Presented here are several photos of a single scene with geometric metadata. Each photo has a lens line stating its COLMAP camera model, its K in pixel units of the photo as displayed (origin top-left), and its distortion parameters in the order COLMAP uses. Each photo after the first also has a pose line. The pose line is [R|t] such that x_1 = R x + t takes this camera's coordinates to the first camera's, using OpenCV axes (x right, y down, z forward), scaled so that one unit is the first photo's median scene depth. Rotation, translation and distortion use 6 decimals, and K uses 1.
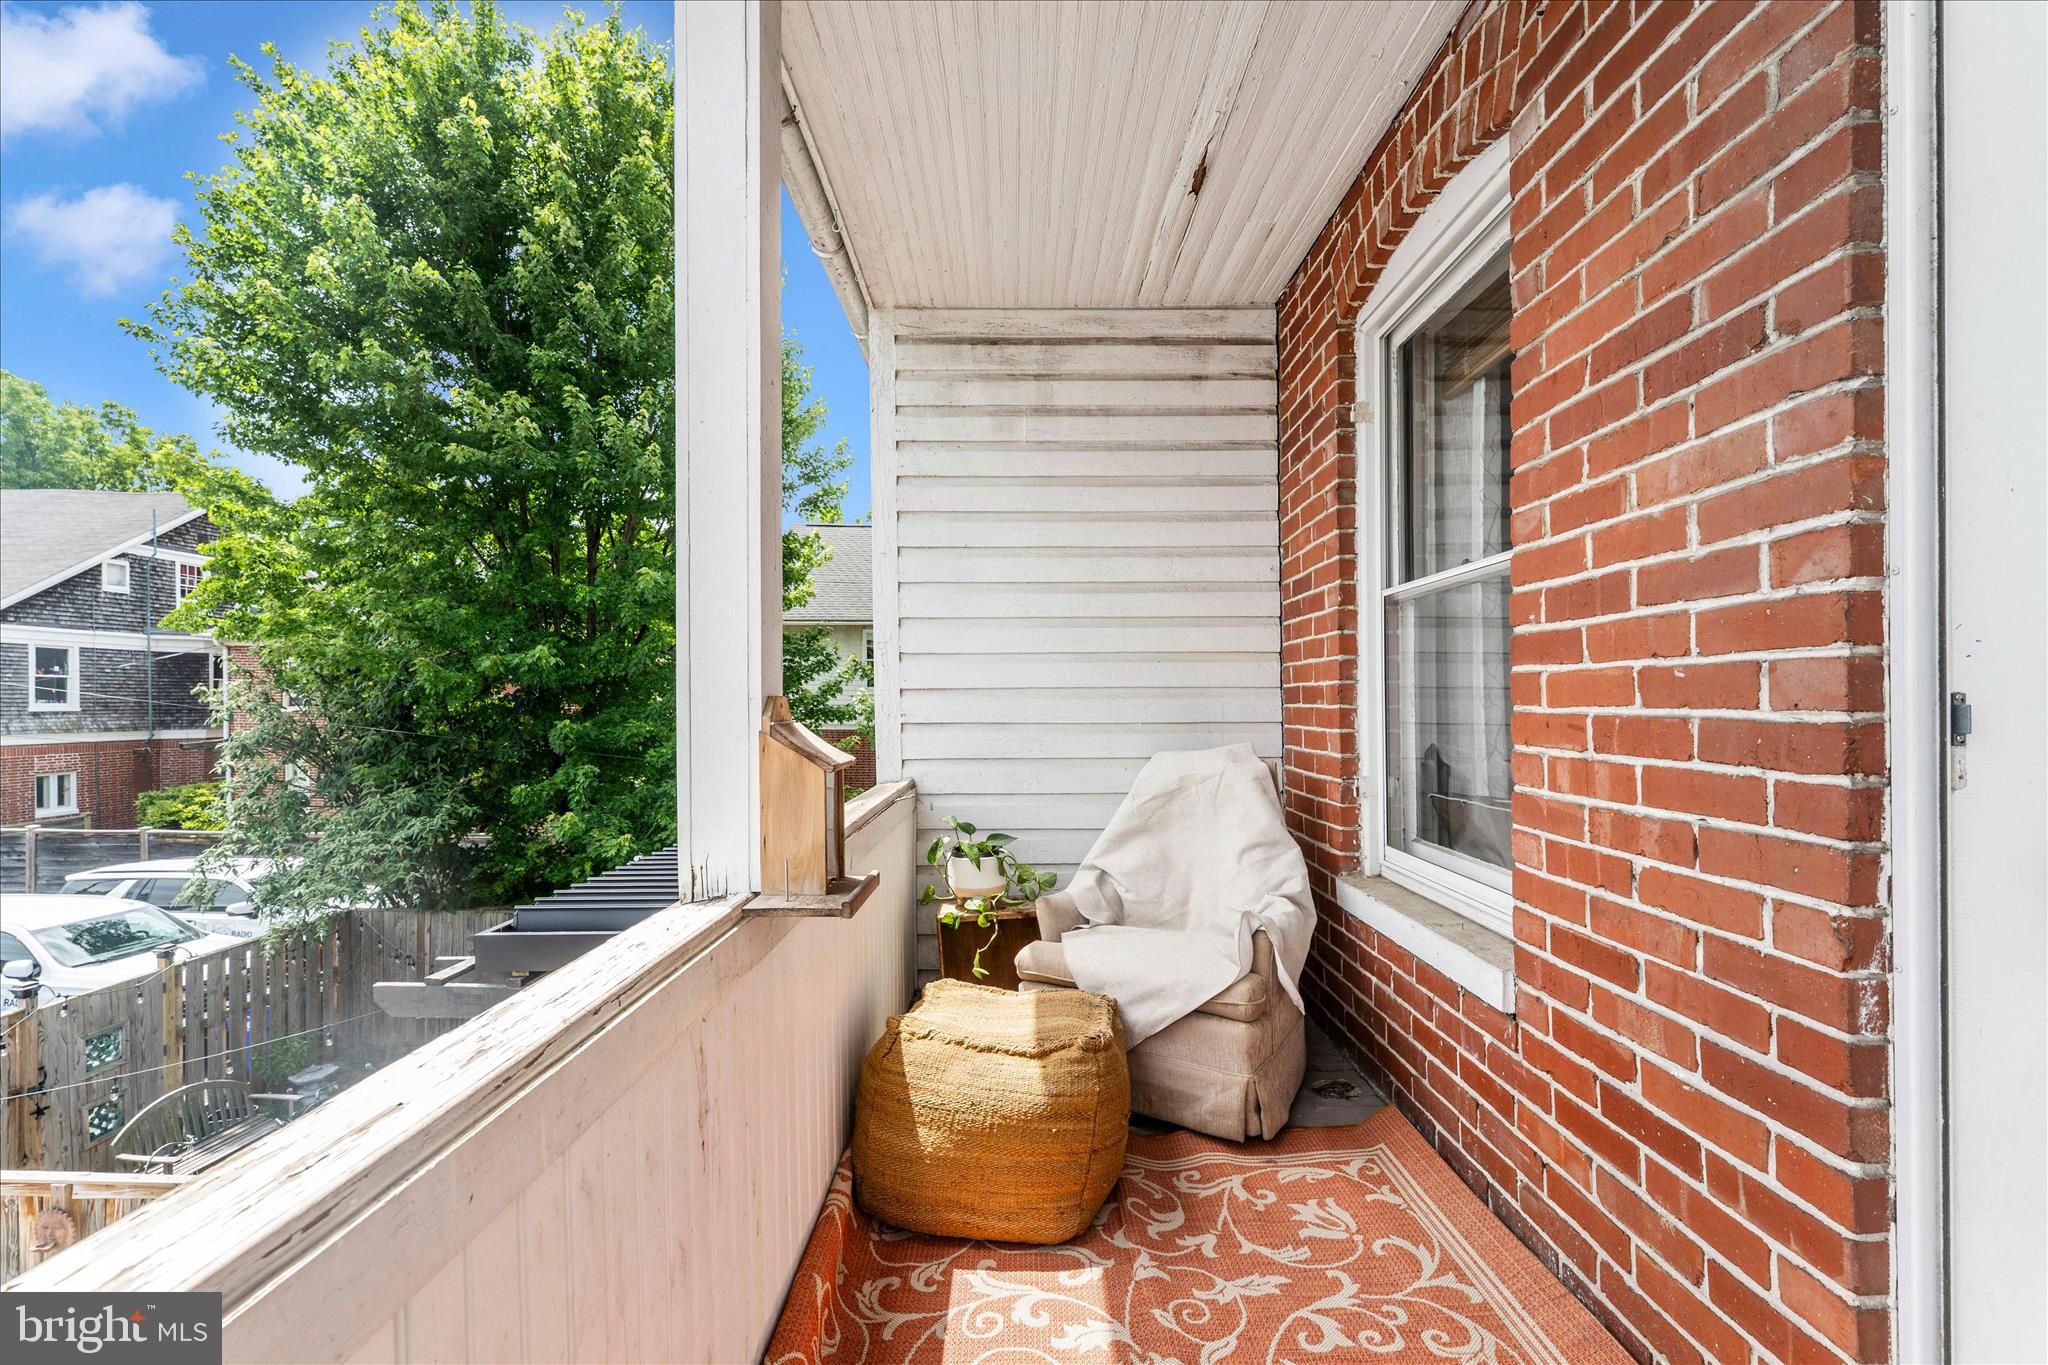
lens RADIAL K [[836.2, 0, 1026.5], [0, 836.2, 707.5], [0, 0, 1]] dist [-0.002110, -0.000141]
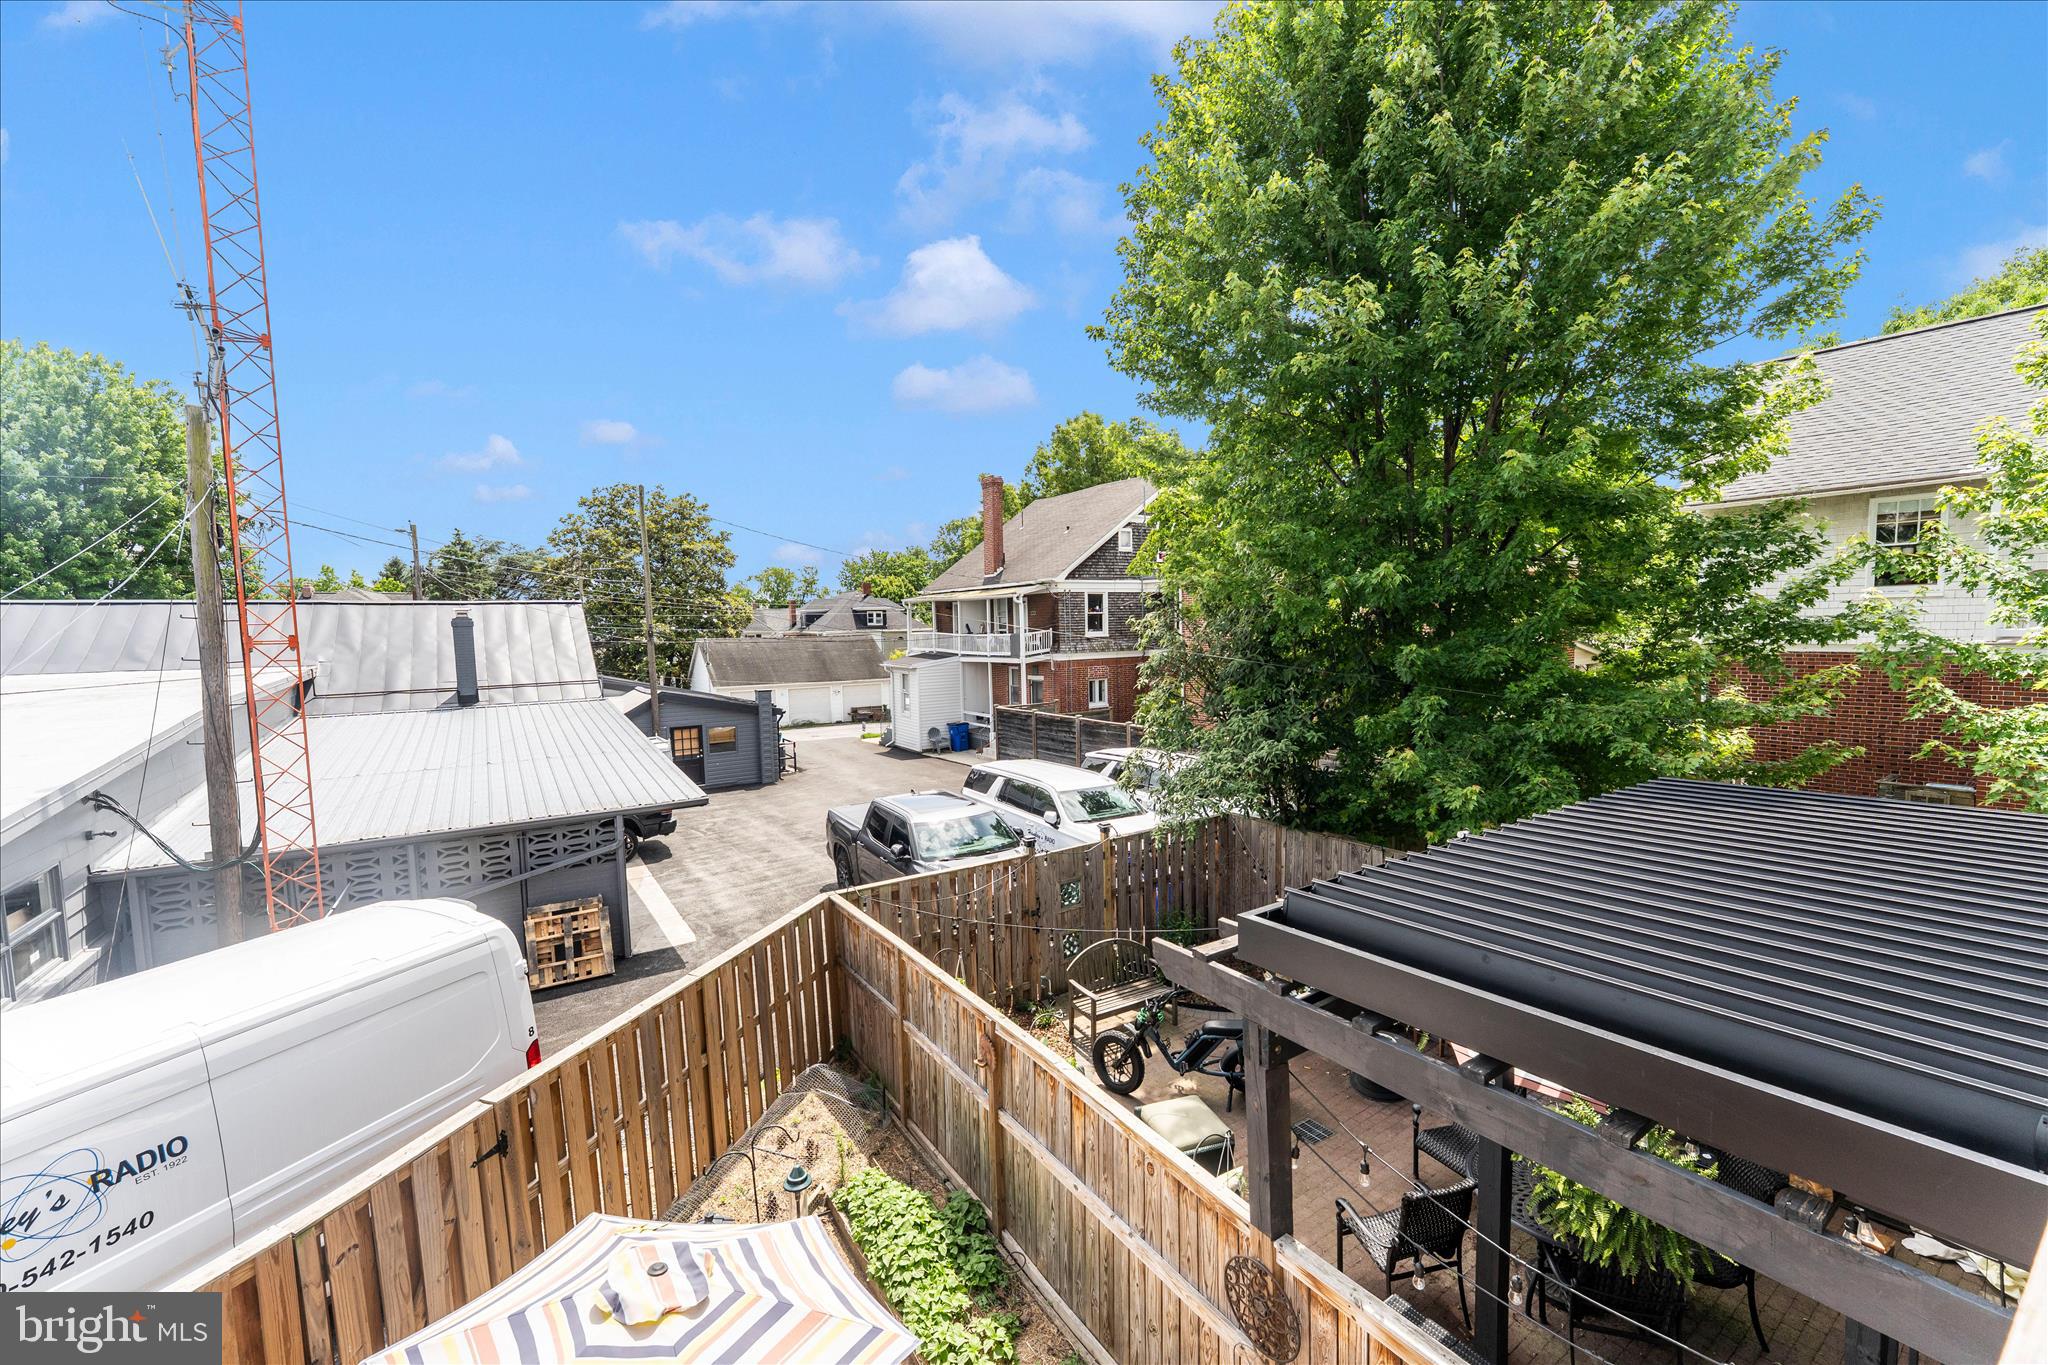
lens RADIAL K [[836.2, 0, 1026.5], [0, 836.2, 707.5], [0, 0, 1]] dist [-0.002110, -0.000141]
pose [[0.565937, 0.058537, -0.822367, -0.043188], [0.022125, 0.996039, 0.086126, -0.003212], [0.824151, -0.066937, 0.562400, 0.147056]]
